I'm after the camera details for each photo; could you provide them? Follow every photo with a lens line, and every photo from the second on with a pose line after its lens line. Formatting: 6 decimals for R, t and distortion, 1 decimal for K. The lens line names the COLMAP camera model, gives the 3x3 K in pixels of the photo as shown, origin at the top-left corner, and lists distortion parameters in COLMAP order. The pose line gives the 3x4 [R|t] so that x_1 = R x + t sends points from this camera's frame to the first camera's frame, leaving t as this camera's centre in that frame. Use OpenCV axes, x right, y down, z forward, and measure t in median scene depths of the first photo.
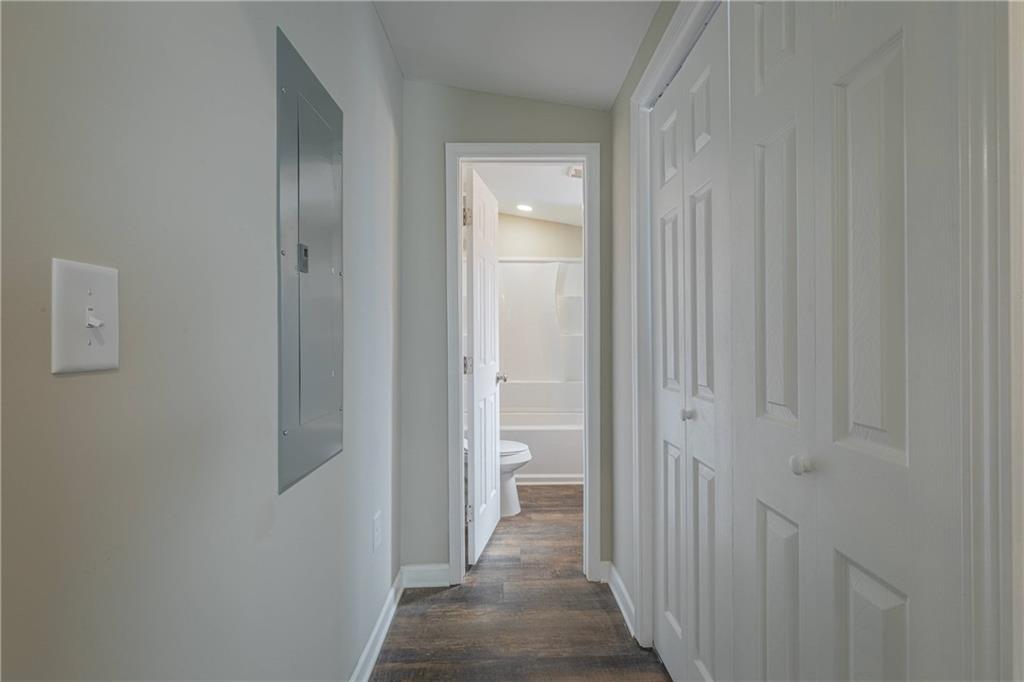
lens RADIAL K [[452.2, 0, 511.0], [0, 452.2, 336.6], [0, 0, 1]] dist [0.001132, -0.000180]
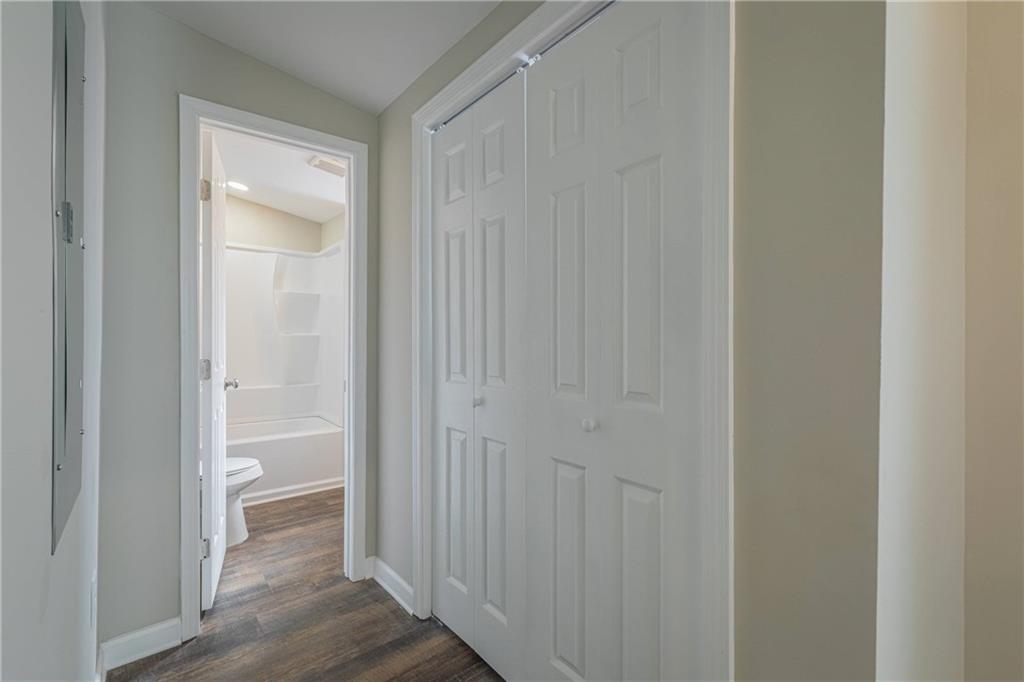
lens RADIAL K [[452.2, 0, 511.0], [0, 452.2, 336.6], [0, 0, 1]] dist [0.001132, -0.000180]
pose [[0.791368, 0.006866, 0.611301, -0.161610], [-0.006004, 0.999976, -0.003459, 0.002698], [-0.611310, -0.000933, 0.791390, 0.002184]]
